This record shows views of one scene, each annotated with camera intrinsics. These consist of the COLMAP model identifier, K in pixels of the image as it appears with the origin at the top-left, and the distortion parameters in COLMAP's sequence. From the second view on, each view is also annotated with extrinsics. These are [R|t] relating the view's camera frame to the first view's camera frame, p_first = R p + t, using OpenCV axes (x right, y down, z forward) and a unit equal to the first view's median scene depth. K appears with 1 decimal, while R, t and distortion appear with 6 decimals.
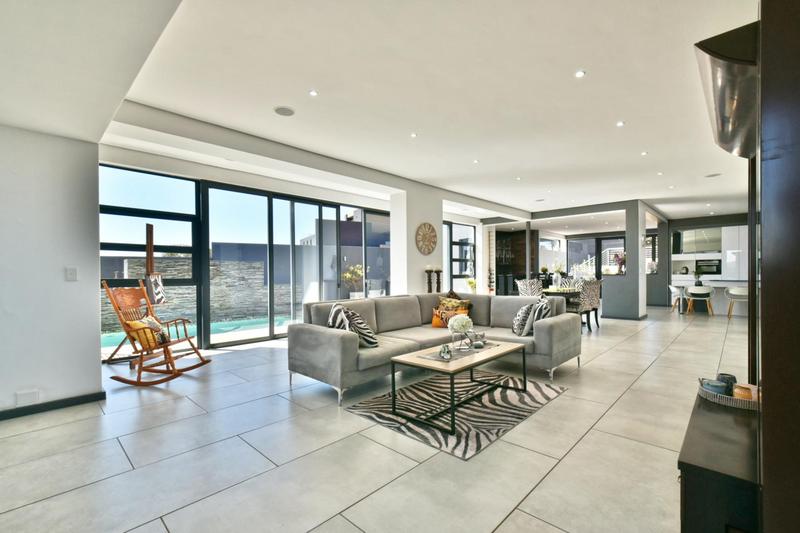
lens RADIAL K [[357.8, 0, 397.0], [0, 357.8, 275.5], [0, 0, 1]] dist [0.001038, 0.000058]
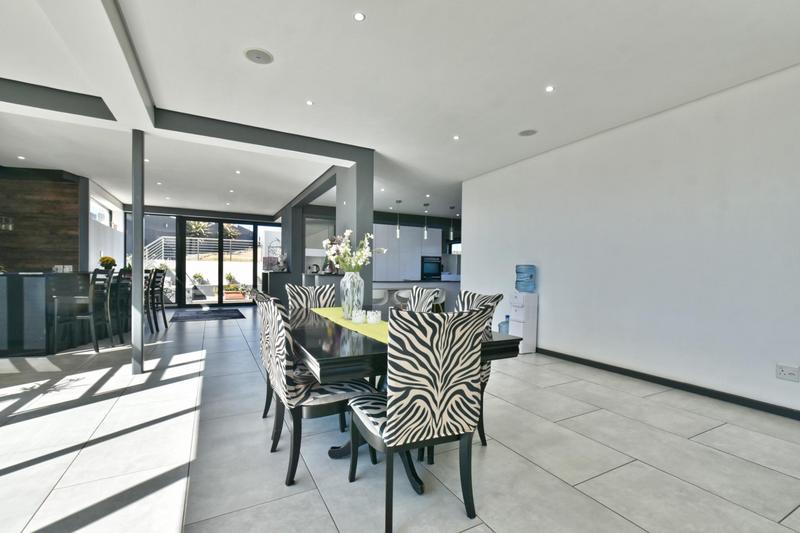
lens RADIAL K [[357.8, 0, 397.0], [0, 357.8, 275.5], [0, 0, 1]] dist [0.001038, 0.000058]
pose [[0.309032, -0.008225, 0.951016, 0.172946], [-0.005540, 0.999930, 0.010449, -0.014406], [-0.951035, -0.008497, 0.308965, 1.142393]]
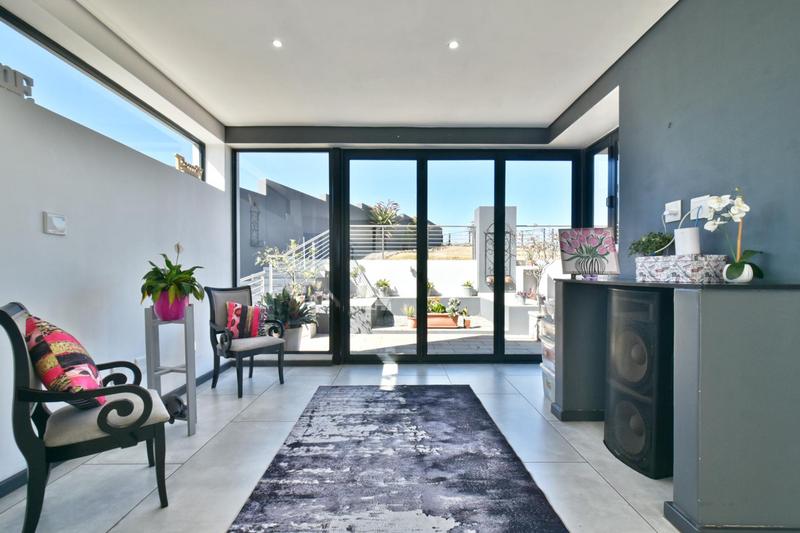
lens RADIAL K [[357.8, 0, 397.0], [0, 357.8, 275.5], [0, 0, 1]] dist [0.001038, 0.000058]
pose [[0.717958, -0.003371, 0.696079, 1.076430], [0.002734, 0.999994, 0.002023, -0.016258], [-0.696081, 0.000451, 0.717963, 2.064794]]
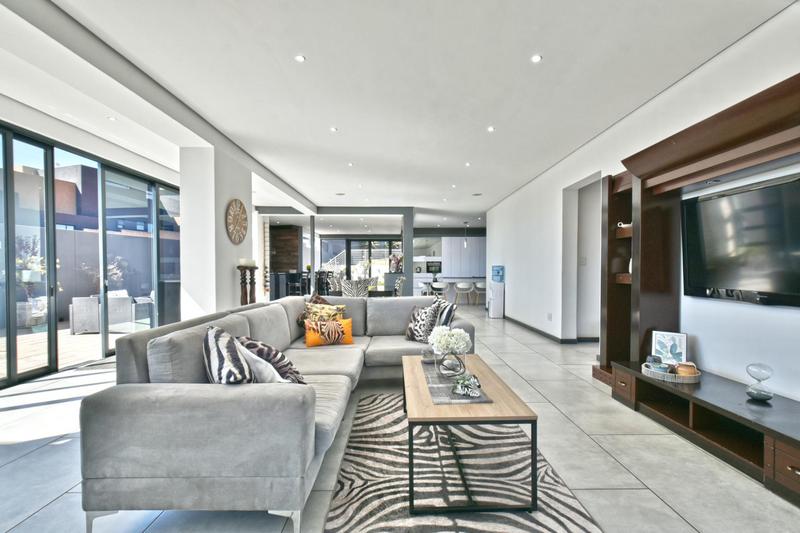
lens RADIAL K [[357.9, 0, 400.8], [0, 357.9, 274.1], [0, 0, 1]] dist [-0.002662, -0.000549]
pose [[0.712269, -0.000233, 0.701907, -0.223673], [-0.000036, 1.000000, 0.000369, 0.001314], [-0.701907, -0.000288, 0.712269, 0.320246]]
